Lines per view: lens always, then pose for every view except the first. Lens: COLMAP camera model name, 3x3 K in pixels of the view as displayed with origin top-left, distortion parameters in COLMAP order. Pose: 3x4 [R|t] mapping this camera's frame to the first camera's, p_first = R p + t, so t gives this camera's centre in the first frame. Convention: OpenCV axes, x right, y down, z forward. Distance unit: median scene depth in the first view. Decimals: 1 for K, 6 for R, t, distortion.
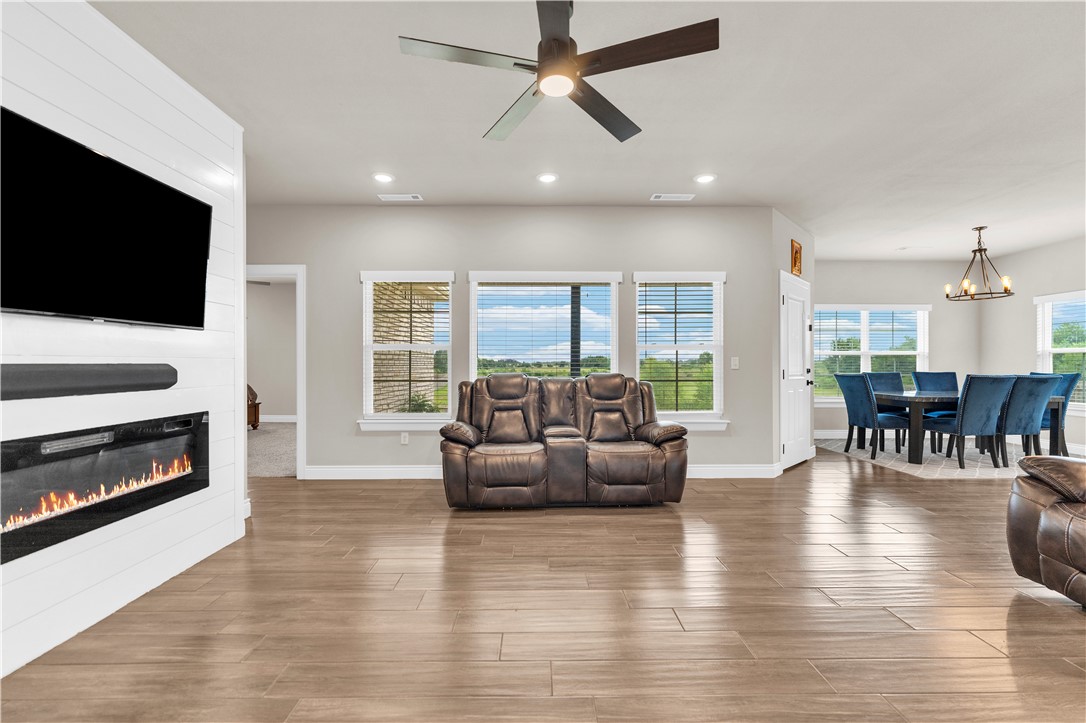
lens RADIAL K [[454.7, 0, 534.5], [0, 454.7, 363.0], [0, 0, 1]] dist [-0.003919, -0.000084]
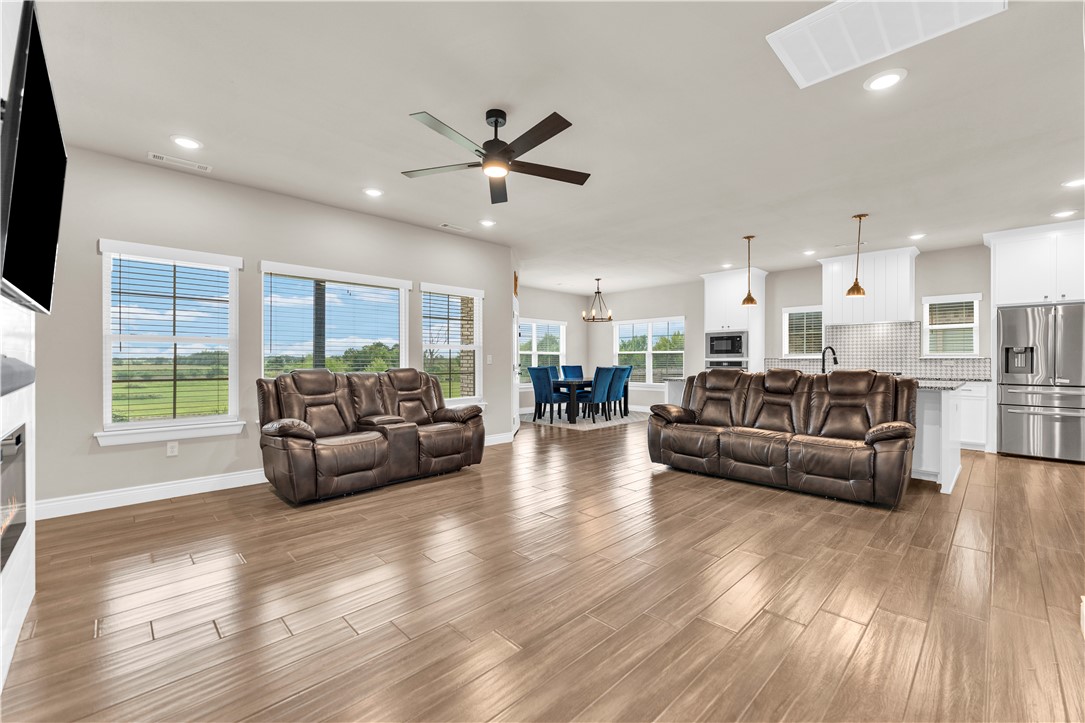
lens RADIAL K [[454.3, 0, 542.5], [0, 454.3, 359.5], [0, 0, 1]] dist [-0.003919, -0.000084]
pose [[0.716319, 0.002438, 0.697769, -0.380153], [-0.002567, 0.999996, -0.000860, 0.000628], [-0.697769, -0.001175, 0.716322, -0.070263]]
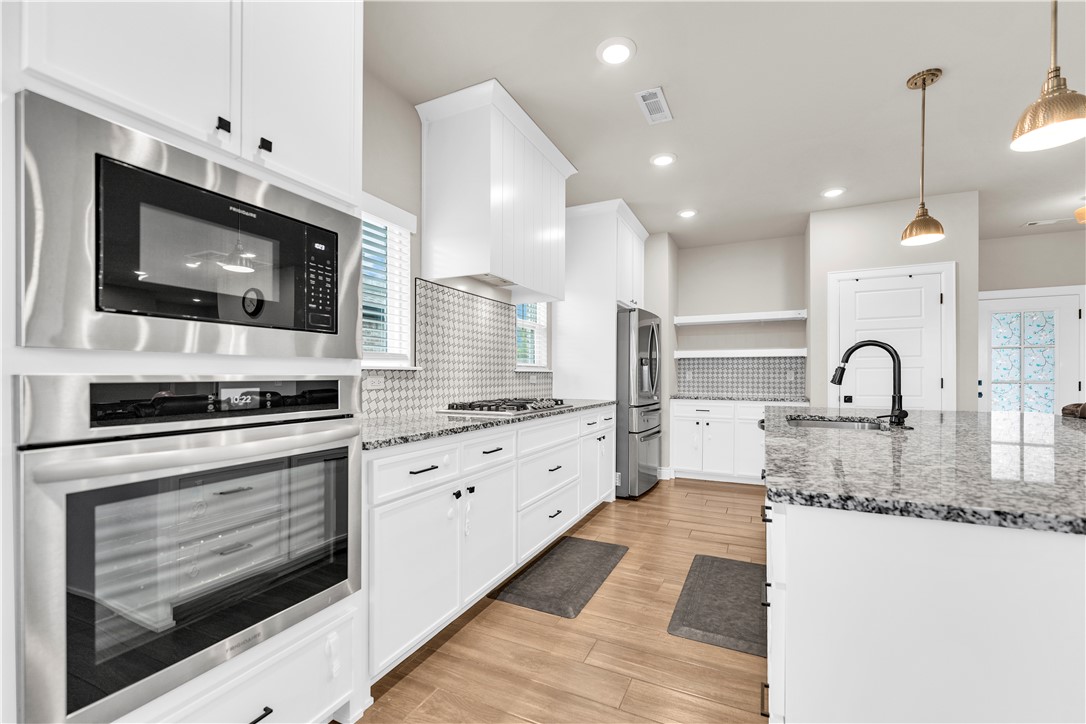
lens RADIAL K [[454.7, 0, 539.9], [0, 454.7, 372.9], [0, 0, 1]] dist [-0.003919, -0.000084]
pose [[-0.900281, 0.001793, 0.435306, 1.094951], [-0.001817, 0.999967, -0.007875, 0.002270], [-0.435306, -0.007881, -0.900248, 0.844902]]
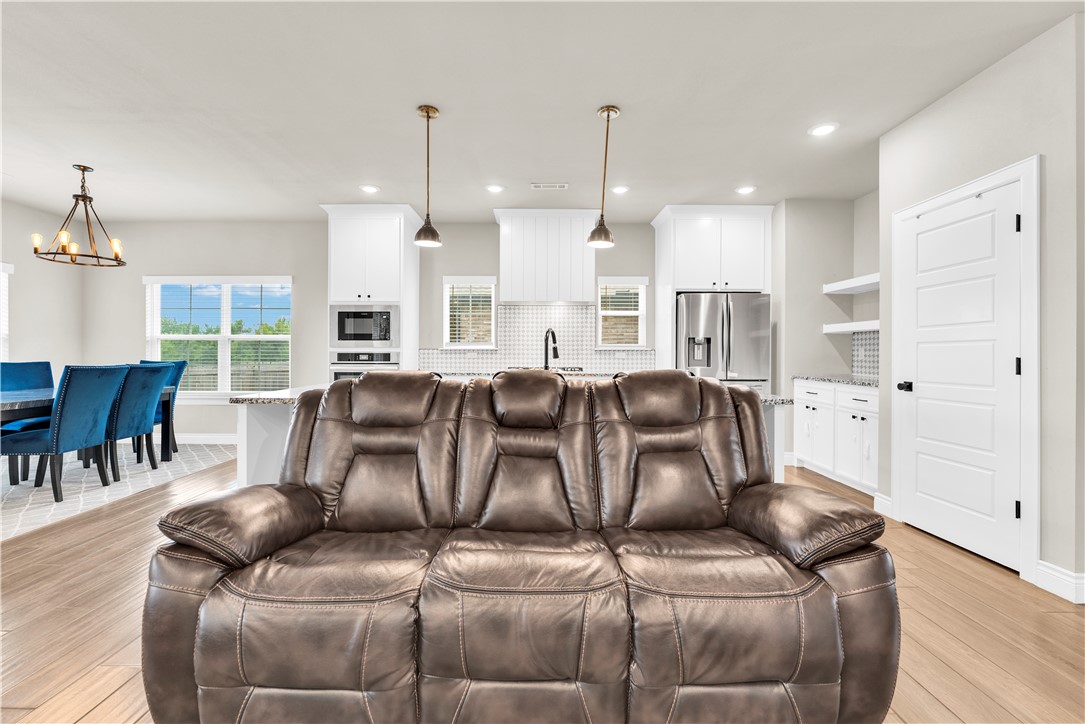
lens RADIAL K [[454.3, 0, 533.5], [0, 454.3, 355.8], [0, 0, 1]] dist [-0.003919, -0.000084]
pose [[0.008192, -0.007206, 0.999940, 0.270688], [-0.005571, 0.999958, 0.007252, 0.001530], [-0.999951, -0.005630, 0.008151, 0.280344]]
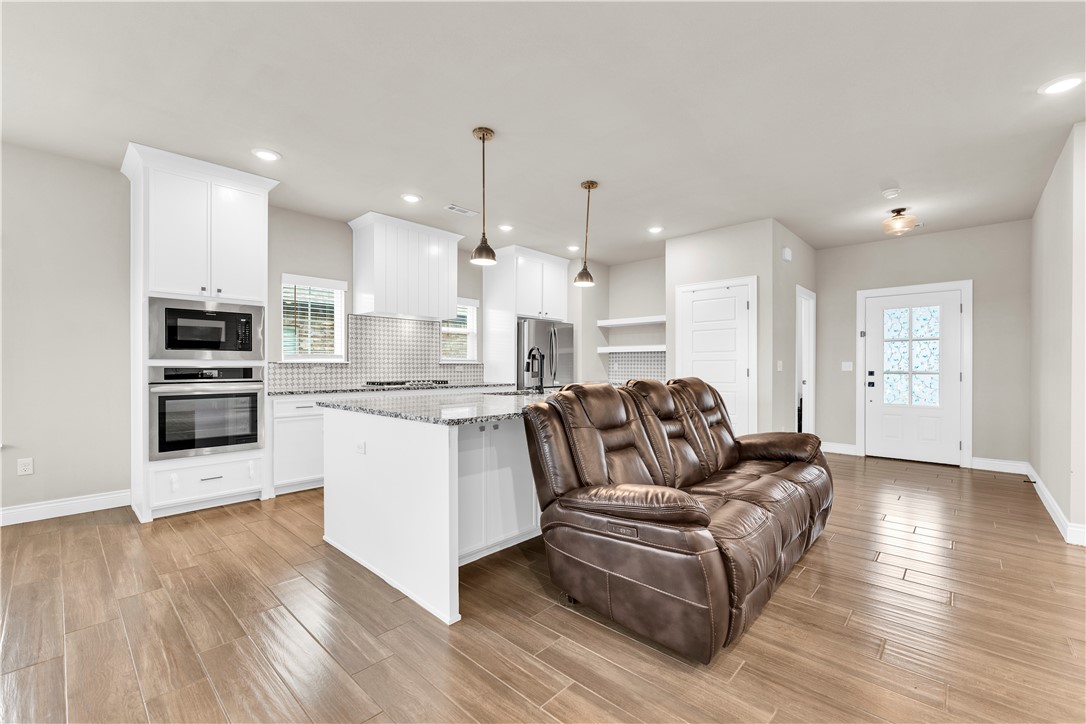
lens RADIAL K [[454.7, 0, 536.8], [0, 454.7, 368.3], [0, 0, 1]] dist [-0.003919, -0.000084]
pose [[-0.728321, -0.004303, 0.685223, 0.403047], [-0.003007, 0.999991, 0.003084, 0.001672], [-0.685230, 0.000186, -0.728327, 0.877721]]
